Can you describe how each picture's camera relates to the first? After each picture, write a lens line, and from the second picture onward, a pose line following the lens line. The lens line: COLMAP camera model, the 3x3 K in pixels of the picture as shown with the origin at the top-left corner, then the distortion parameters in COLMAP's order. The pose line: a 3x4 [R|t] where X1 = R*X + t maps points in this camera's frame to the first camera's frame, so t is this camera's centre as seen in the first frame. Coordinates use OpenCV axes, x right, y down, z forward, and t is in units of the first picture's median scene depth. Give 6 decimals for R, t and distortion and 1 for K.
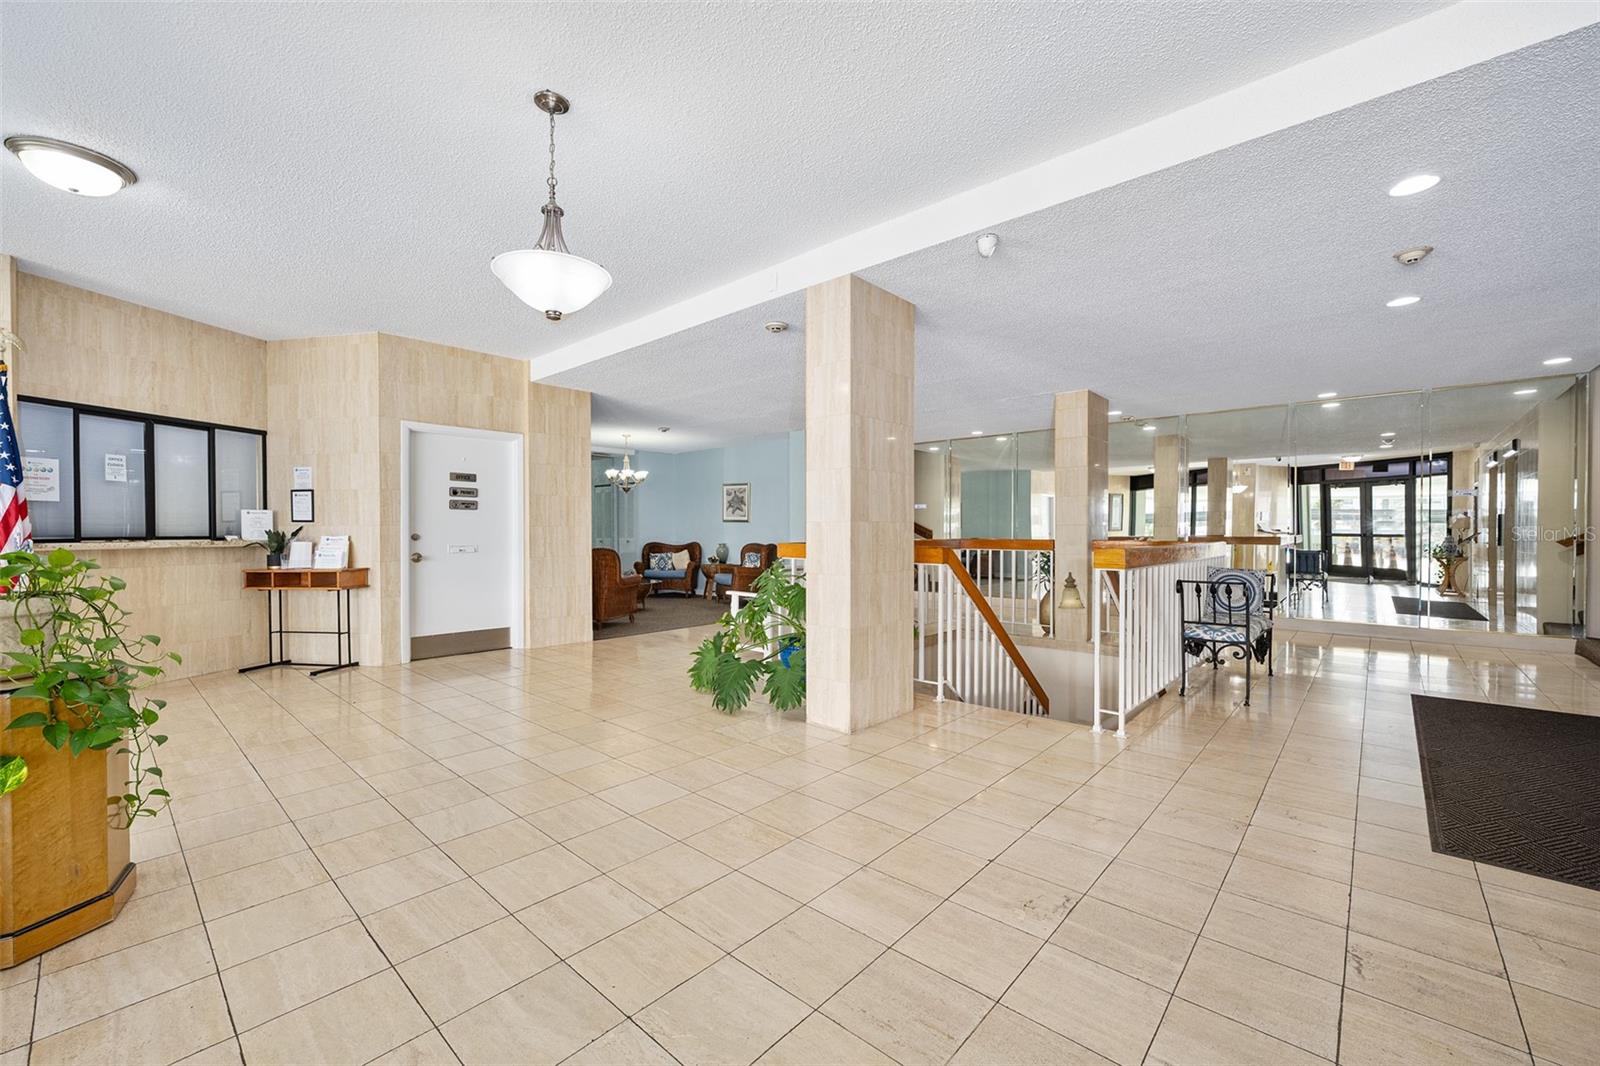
lens RADIAL K [[658.5, 0, 790.2], [0, 658.5, 535.8], [0, 0, 1]] dist [-0.000707, 0.000536]
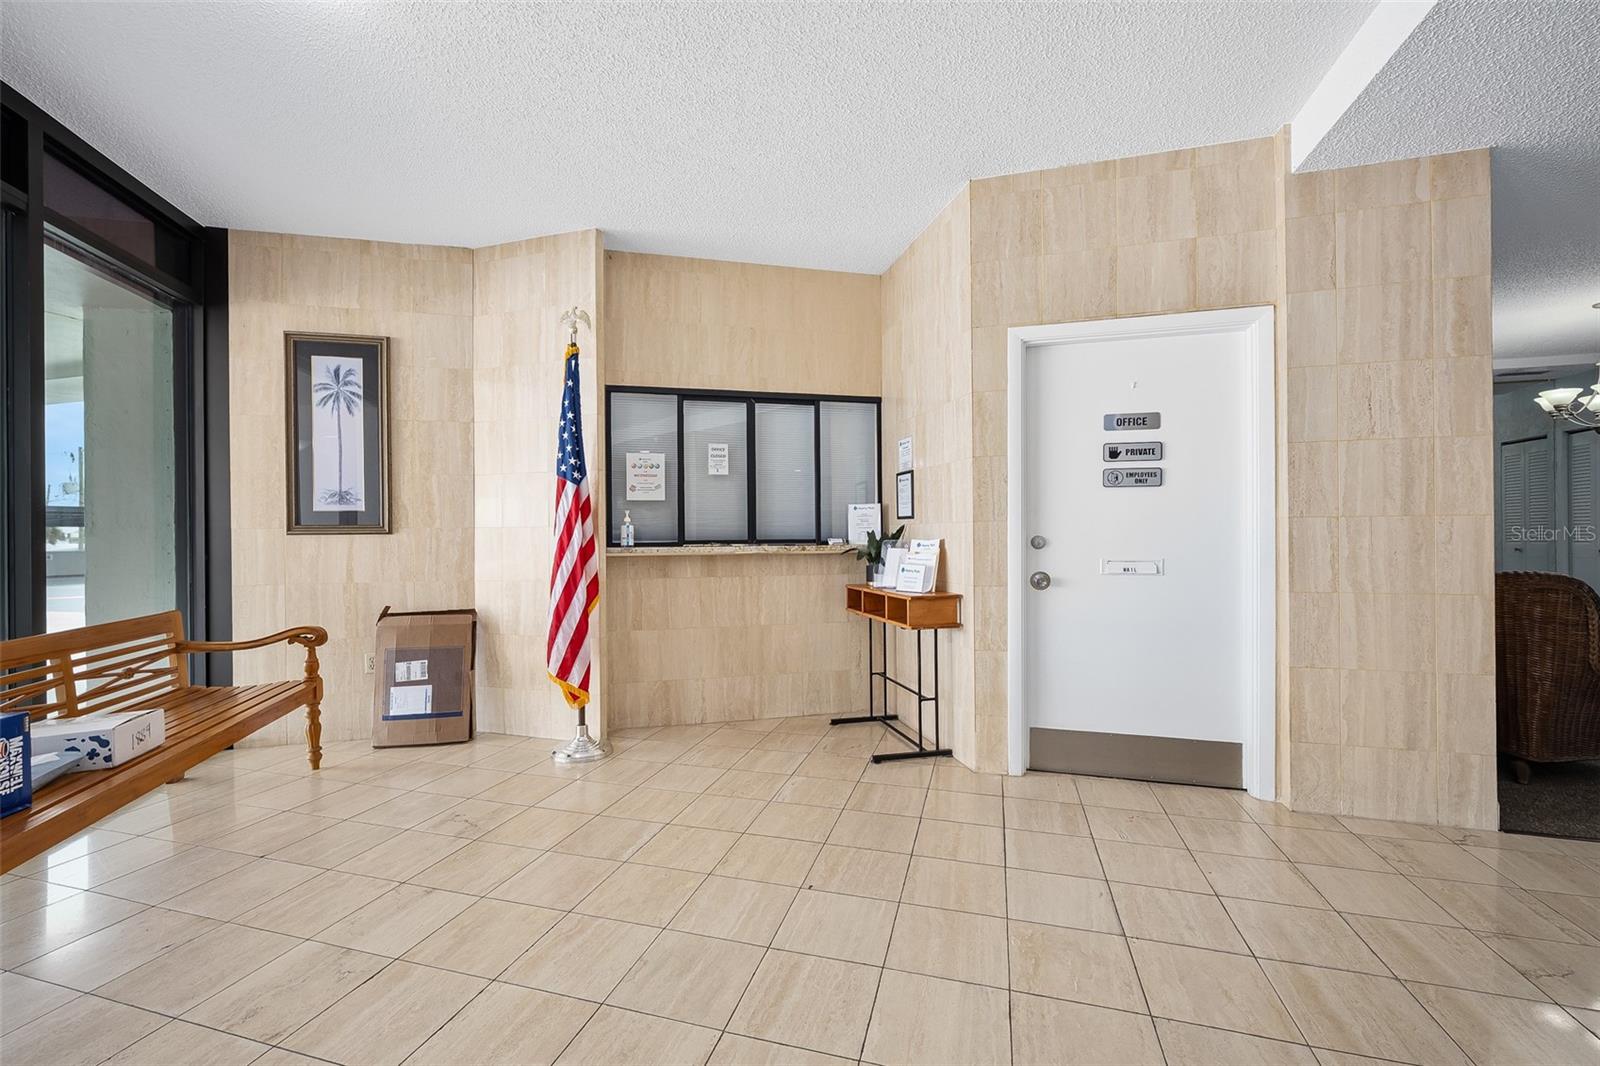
lens RADIAL K [[658.5, 0, 794.0], [0, 658.5, 535.8], [0, 0, 1]] dist [-0.000707, 0.000536]
pose [[0.447339, -0.001114, -0.894364, -0.184995], [-0.000718, 0.999998, -0.001605, -0.002314], [0.894364, 0.001360, 0.447338, 0.606630]]
